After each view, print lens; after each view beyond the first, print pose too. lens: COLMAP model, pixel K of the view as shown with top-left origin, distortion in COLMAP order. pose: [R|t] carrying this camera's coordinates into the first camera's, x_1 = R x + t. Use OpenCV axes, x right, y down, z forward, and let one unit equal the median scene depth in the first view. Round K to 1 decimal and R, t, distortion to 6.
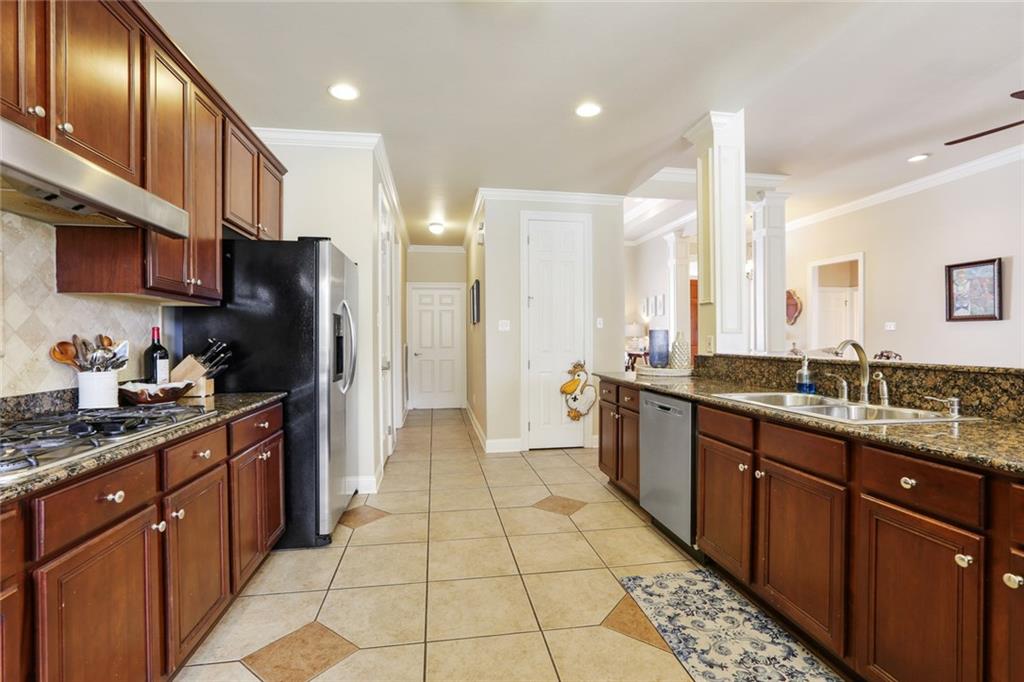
lens RADIAL K [[469.0, 0, 510.3], [0, 469.0, 342.7], [0, 0, 1]] dist [-0.013142, 0.000091]
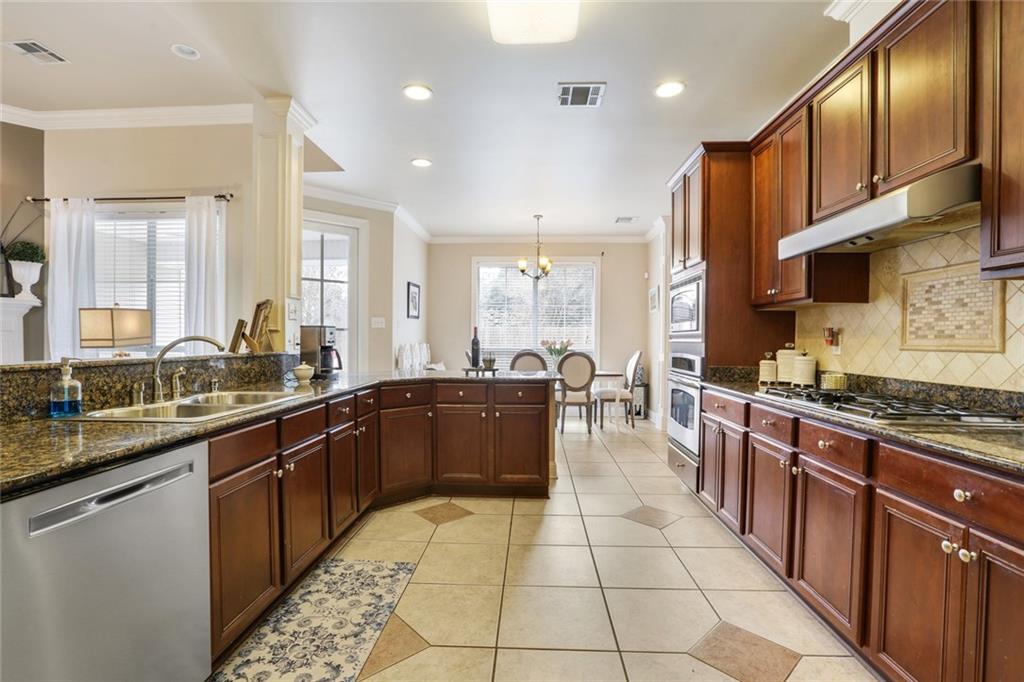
lens RADIAL K [[469.0, 0, 505.5], [0, 469.0, 346.3], [0, 0, 1]] dist [-0.013142, 0.000091]
pose [[-0.976770, -0.004665, 0.214241, -0.145649], [-0.000758, 0.999832, 0.018317, -0.003307], [-0.214290, 0.017730, -0.976609, 1.854802]]
